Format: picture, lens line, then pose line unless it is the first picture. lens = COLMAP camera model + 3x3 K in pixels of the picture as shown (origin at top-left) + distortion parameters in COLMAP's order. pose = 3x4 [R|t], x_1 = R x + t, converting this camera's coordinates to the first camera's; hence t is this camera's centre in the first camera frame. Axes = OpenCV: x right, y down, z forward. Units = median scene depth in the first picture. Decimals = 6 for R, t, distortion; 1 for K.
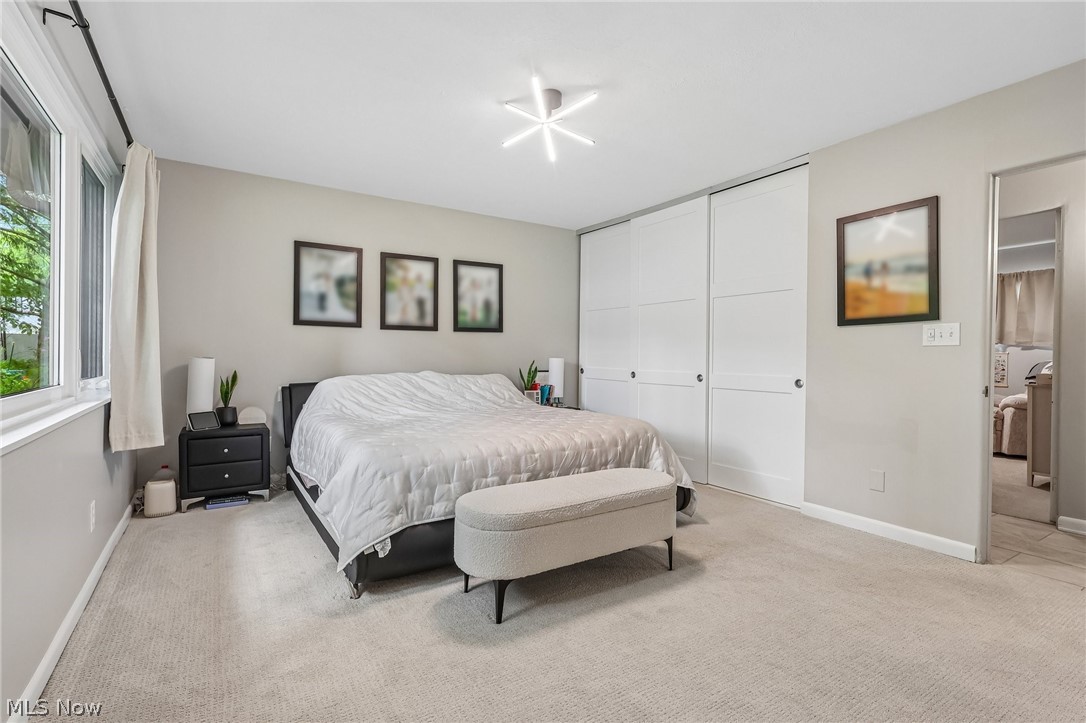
lens RADIAL K [[506.2, 0, 543.0], [0, 506.2, 361.5], [0, 0, 1]] dist [-0.002604, -0.000517]
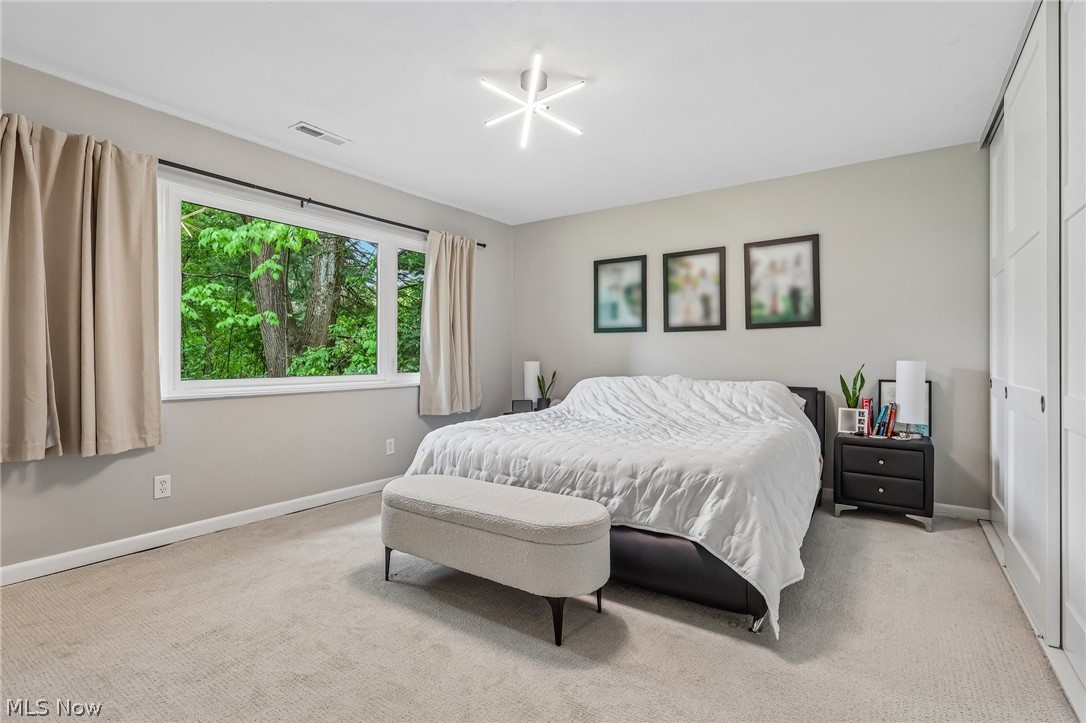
lens RADIAL K [[523.9, 0, 531.6], [0, 523.9, 362.1], [0, 0, 1]] dist [-0.003065, 0.000094]
pose [[0.378076, -0.000631, -0.925775, 0.525345], [-0.009553, 0.999944, -0.004583, 0.002138], [0.925725, 0.010576, 0.378048, 0.373397]]
